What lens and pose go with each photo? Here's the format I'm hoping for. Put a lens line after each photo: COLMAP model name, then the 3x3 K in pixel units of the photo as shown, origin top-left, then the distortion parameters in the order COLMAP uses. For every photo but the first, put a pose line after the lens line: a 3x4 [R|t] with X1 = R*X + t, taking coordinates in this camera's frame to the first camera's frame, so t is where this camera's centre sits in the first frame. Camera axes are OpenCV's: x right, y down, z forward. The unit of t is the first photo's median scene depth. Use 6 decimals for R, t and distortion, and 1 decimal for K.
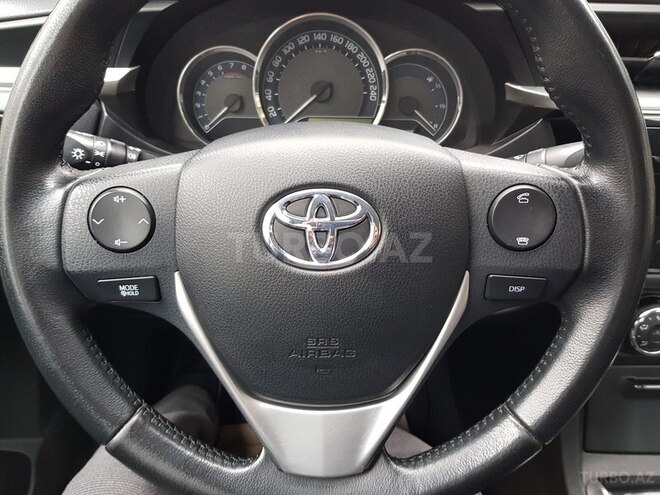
lens RADIAL K [[499.0, 0, 330.0], [0, 499.0, 247.5], [0, 0, 1]] dist [0.001792, -0.004380]
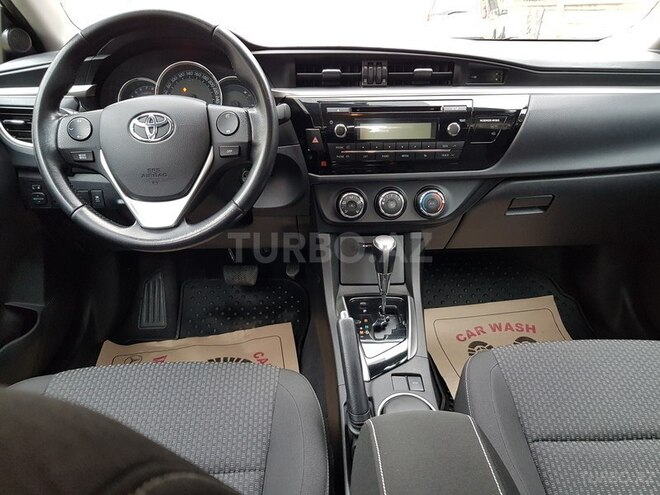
lens RADIAL K [[482.3, 0, 331.7], [0, 482.3, 257.1], [0, 0, 1]] dist [-0.002842, 0.002247]
pose [[0.999123, -0.033013, 0.025747, 0.802613], [0.035434, 0.994351, -0.100055, 0.888089], [-0.022299, 0.100879, 0.994649, -1.457770]]
